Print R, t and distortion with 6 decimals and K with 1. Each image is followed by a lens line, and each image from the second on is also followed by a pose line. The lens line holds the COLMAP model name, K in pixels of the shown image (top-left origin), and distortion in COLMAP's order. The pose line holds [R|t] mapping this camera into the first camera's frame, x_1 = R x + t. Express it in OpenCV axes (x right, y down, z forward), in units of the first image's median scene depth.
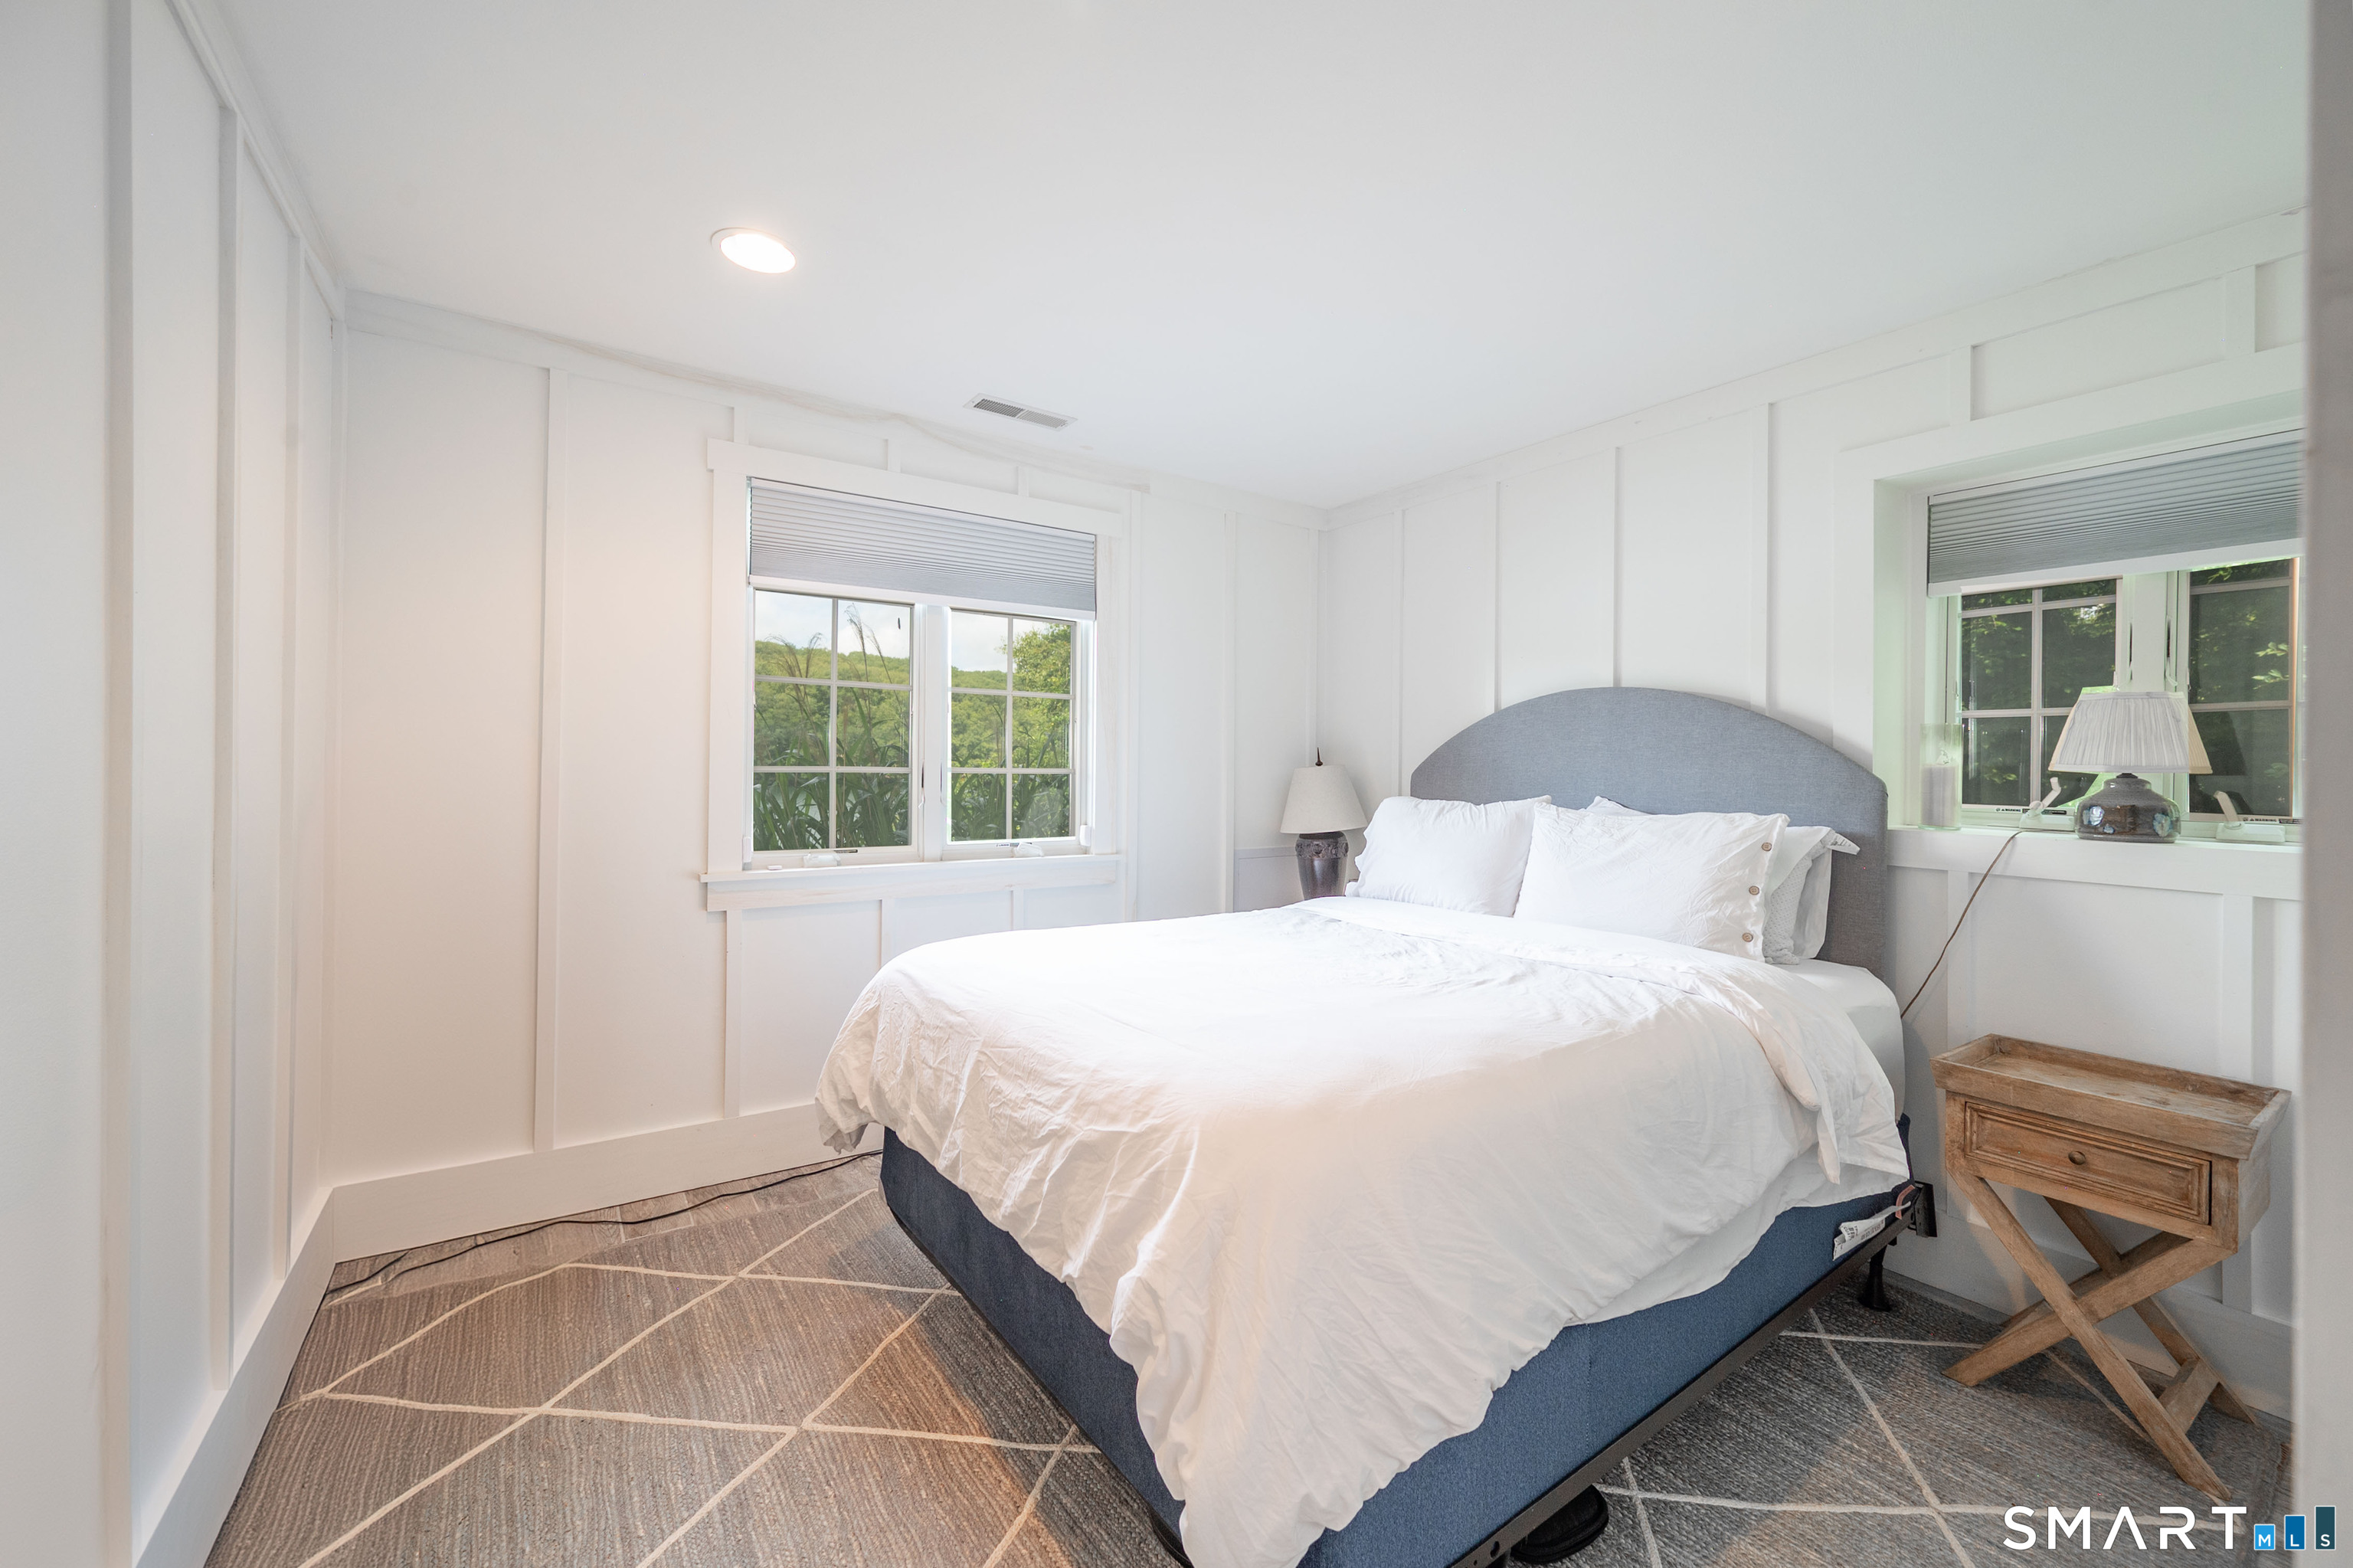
lens RADIAL K [[947.6, 0, 1198.4], [0, 947.6, 759.7], [0, 0, 1]] dist [-0.001514, -0.000206]
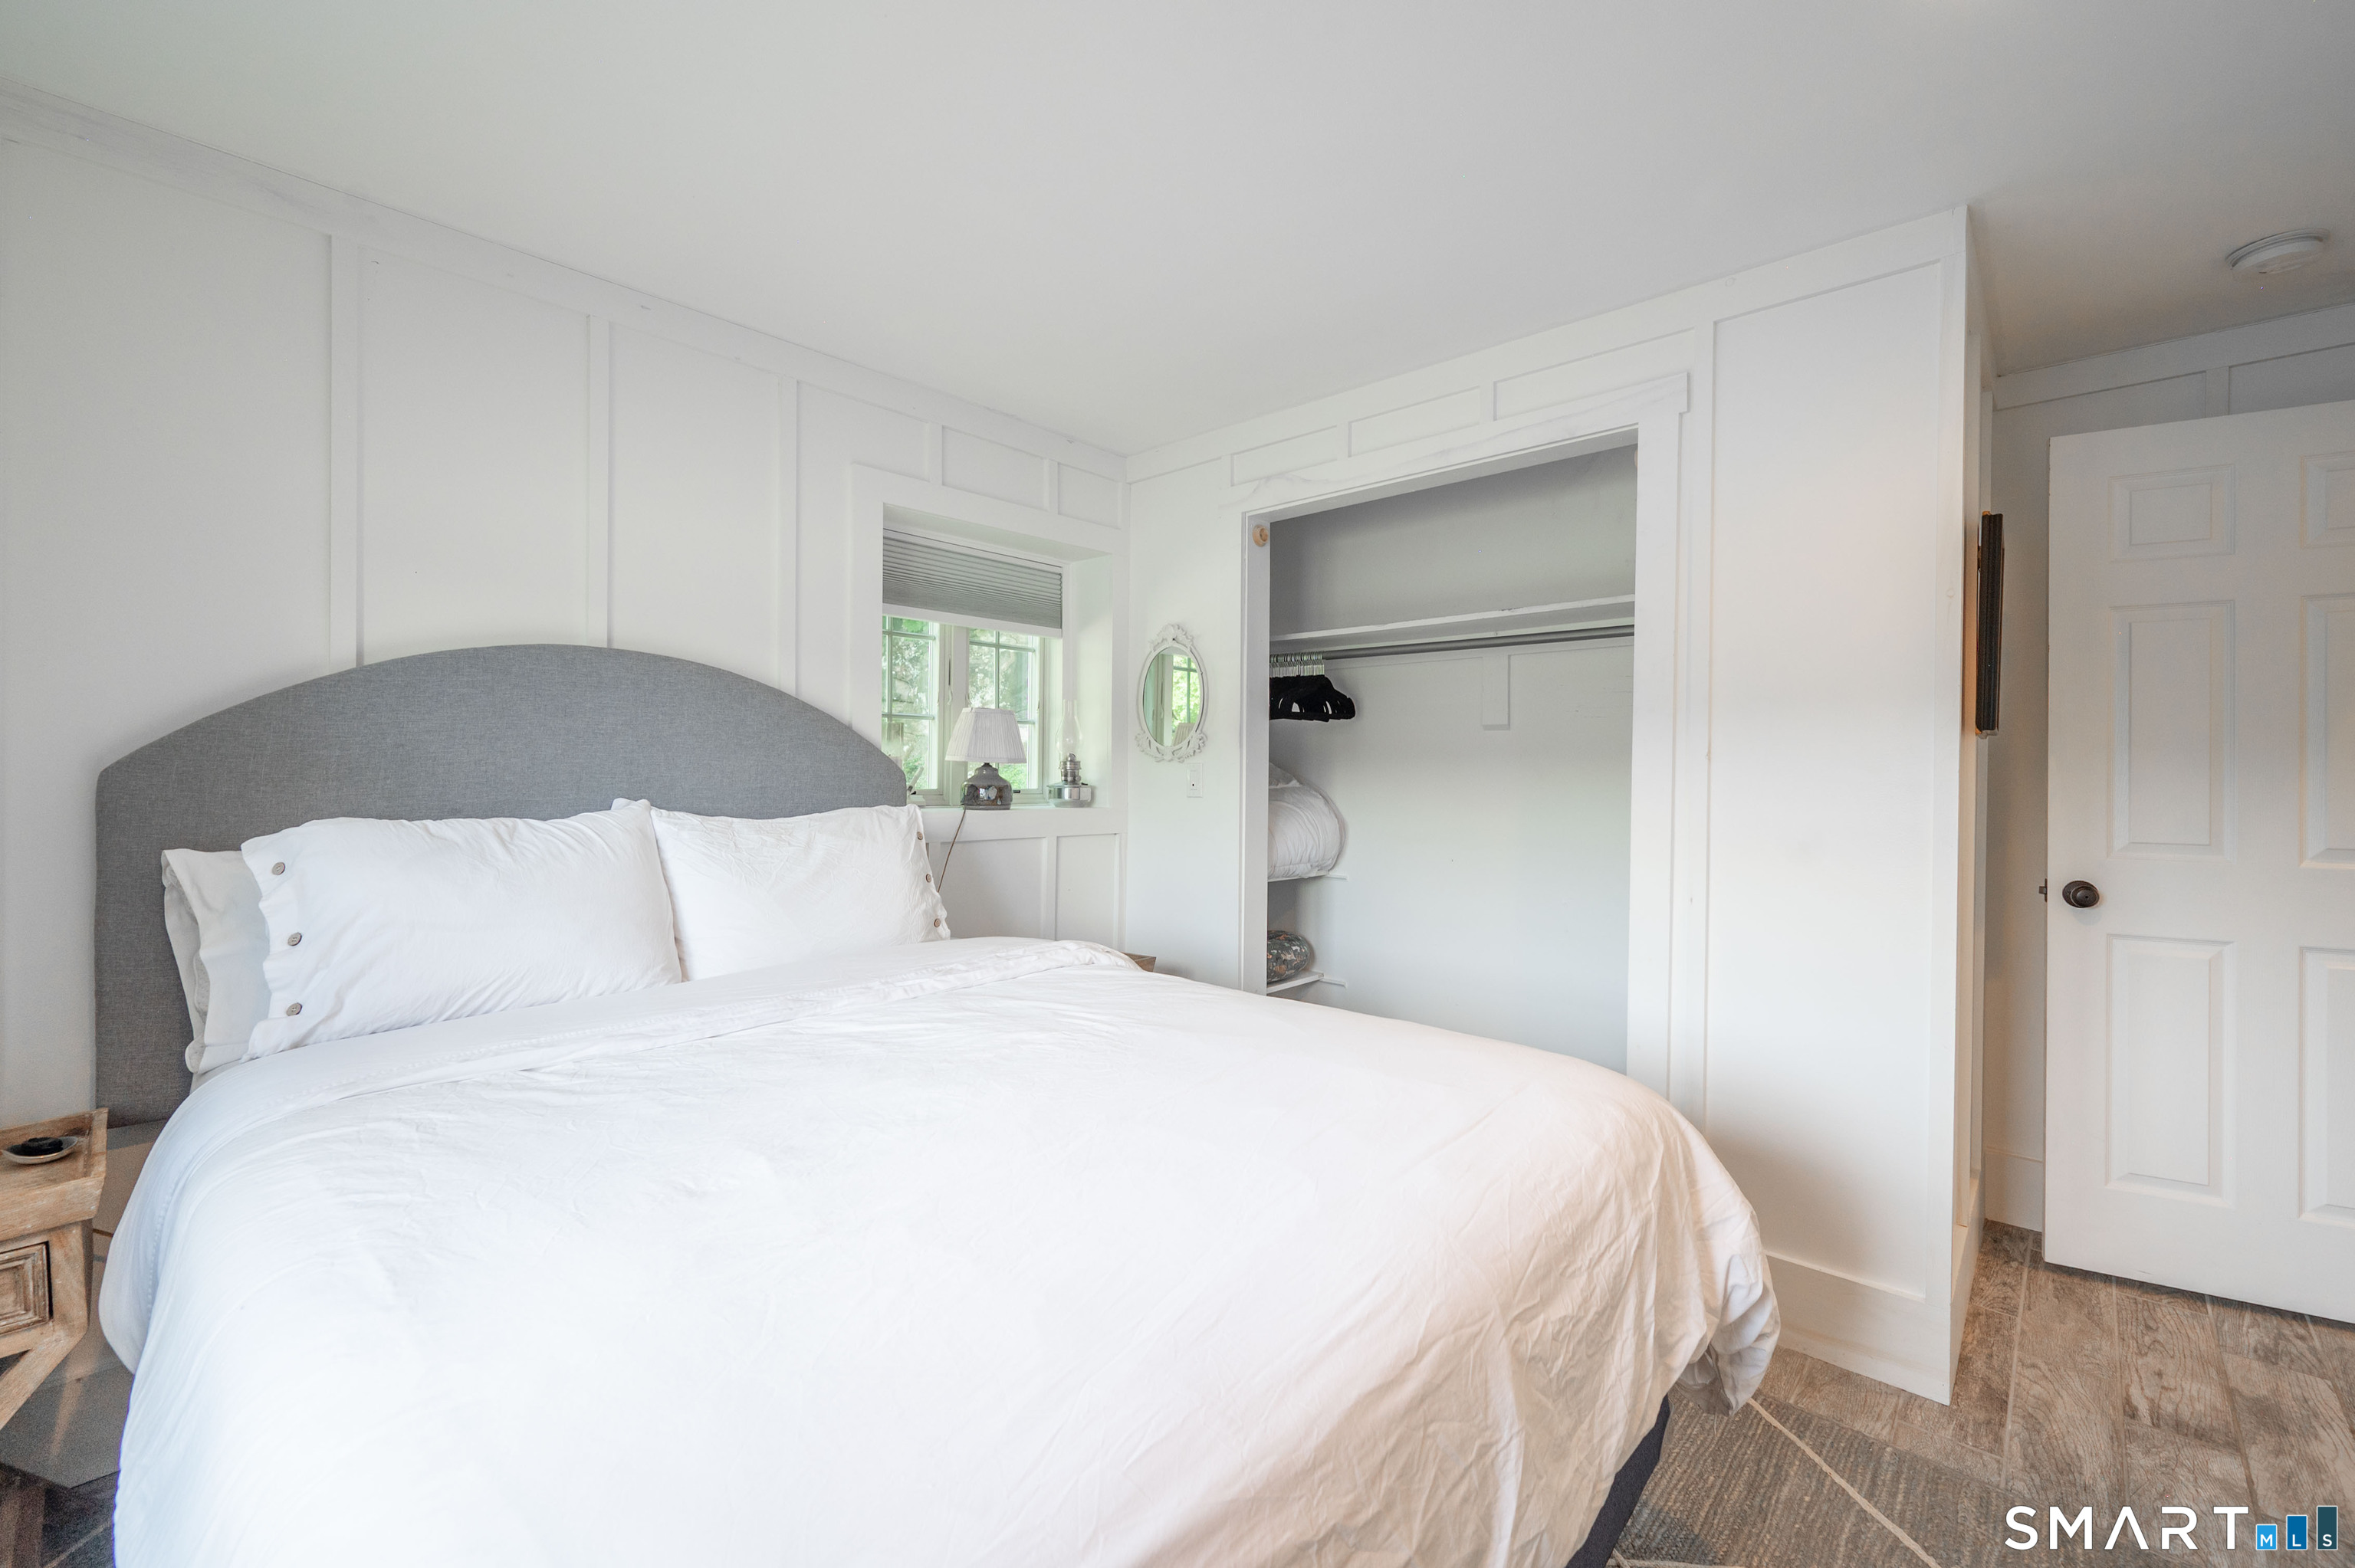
lens RADIAL K [[948.2, 0, 1199.4], [0, 948.2, 759.7], [0, 0, 1]] dist [-0.001514, -0.000206]
pose [[-0.227387, -0.002553, 0.973801, -0.398849], [-0.015650, 0.999877, -0.001033, 0.003107], [-0.973679, -0.015474, -0.227399, 0.746221]]
